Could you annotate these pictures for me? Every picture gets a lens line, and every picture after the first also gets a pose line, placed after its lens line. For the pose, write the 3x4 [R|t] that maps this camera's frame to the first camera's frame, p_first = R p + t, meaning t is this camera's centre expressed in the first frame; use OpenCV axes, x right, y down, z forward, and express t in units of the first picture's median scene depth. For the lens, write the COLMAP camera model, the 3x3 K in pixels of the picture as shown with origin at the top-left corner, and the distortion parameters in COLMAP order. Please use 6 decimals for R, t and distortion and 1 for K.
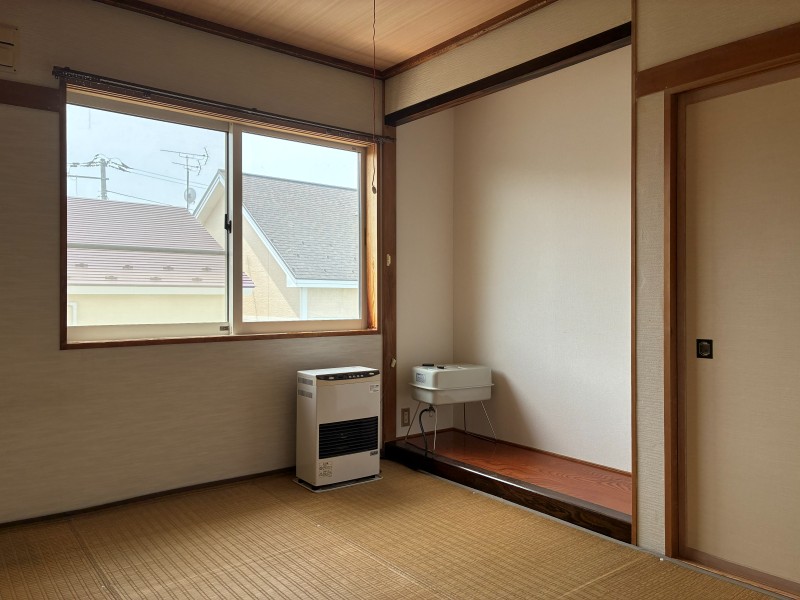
lens RADIAL K [[610.9, 0, 399.8], [0, 610.9, 297.6], [0, 0, 1]] dist [0.051934, -0.056360]
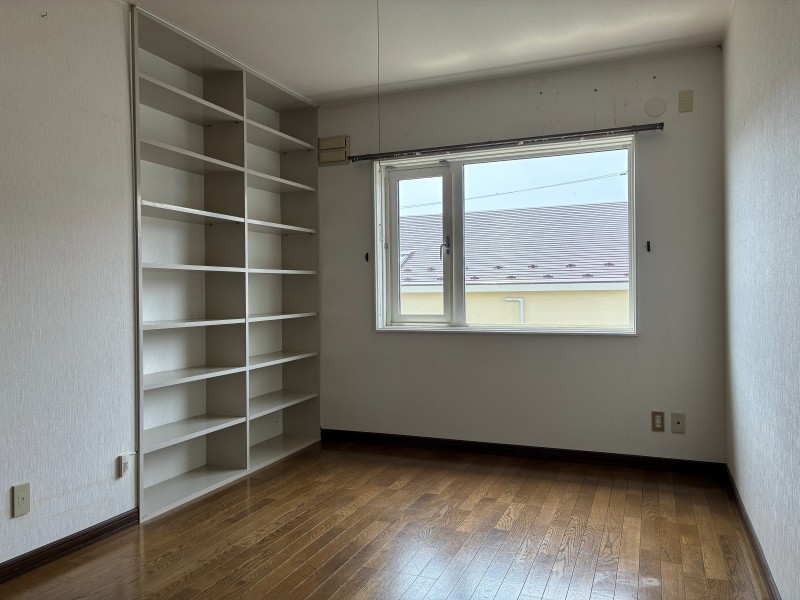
lens RADIAL K [[610.9, 0, 399.9], [0, 610.9, 298.1], [0, 0, 1]] dist [0.051934, -0.056360]
pose [[0.487739, 0.003723, -0.872981, 0.612598], [0.007004, 0.999942, 0.008178, -0.002064], [0.872961, -0.010103, 0.487685, 0.192242]]
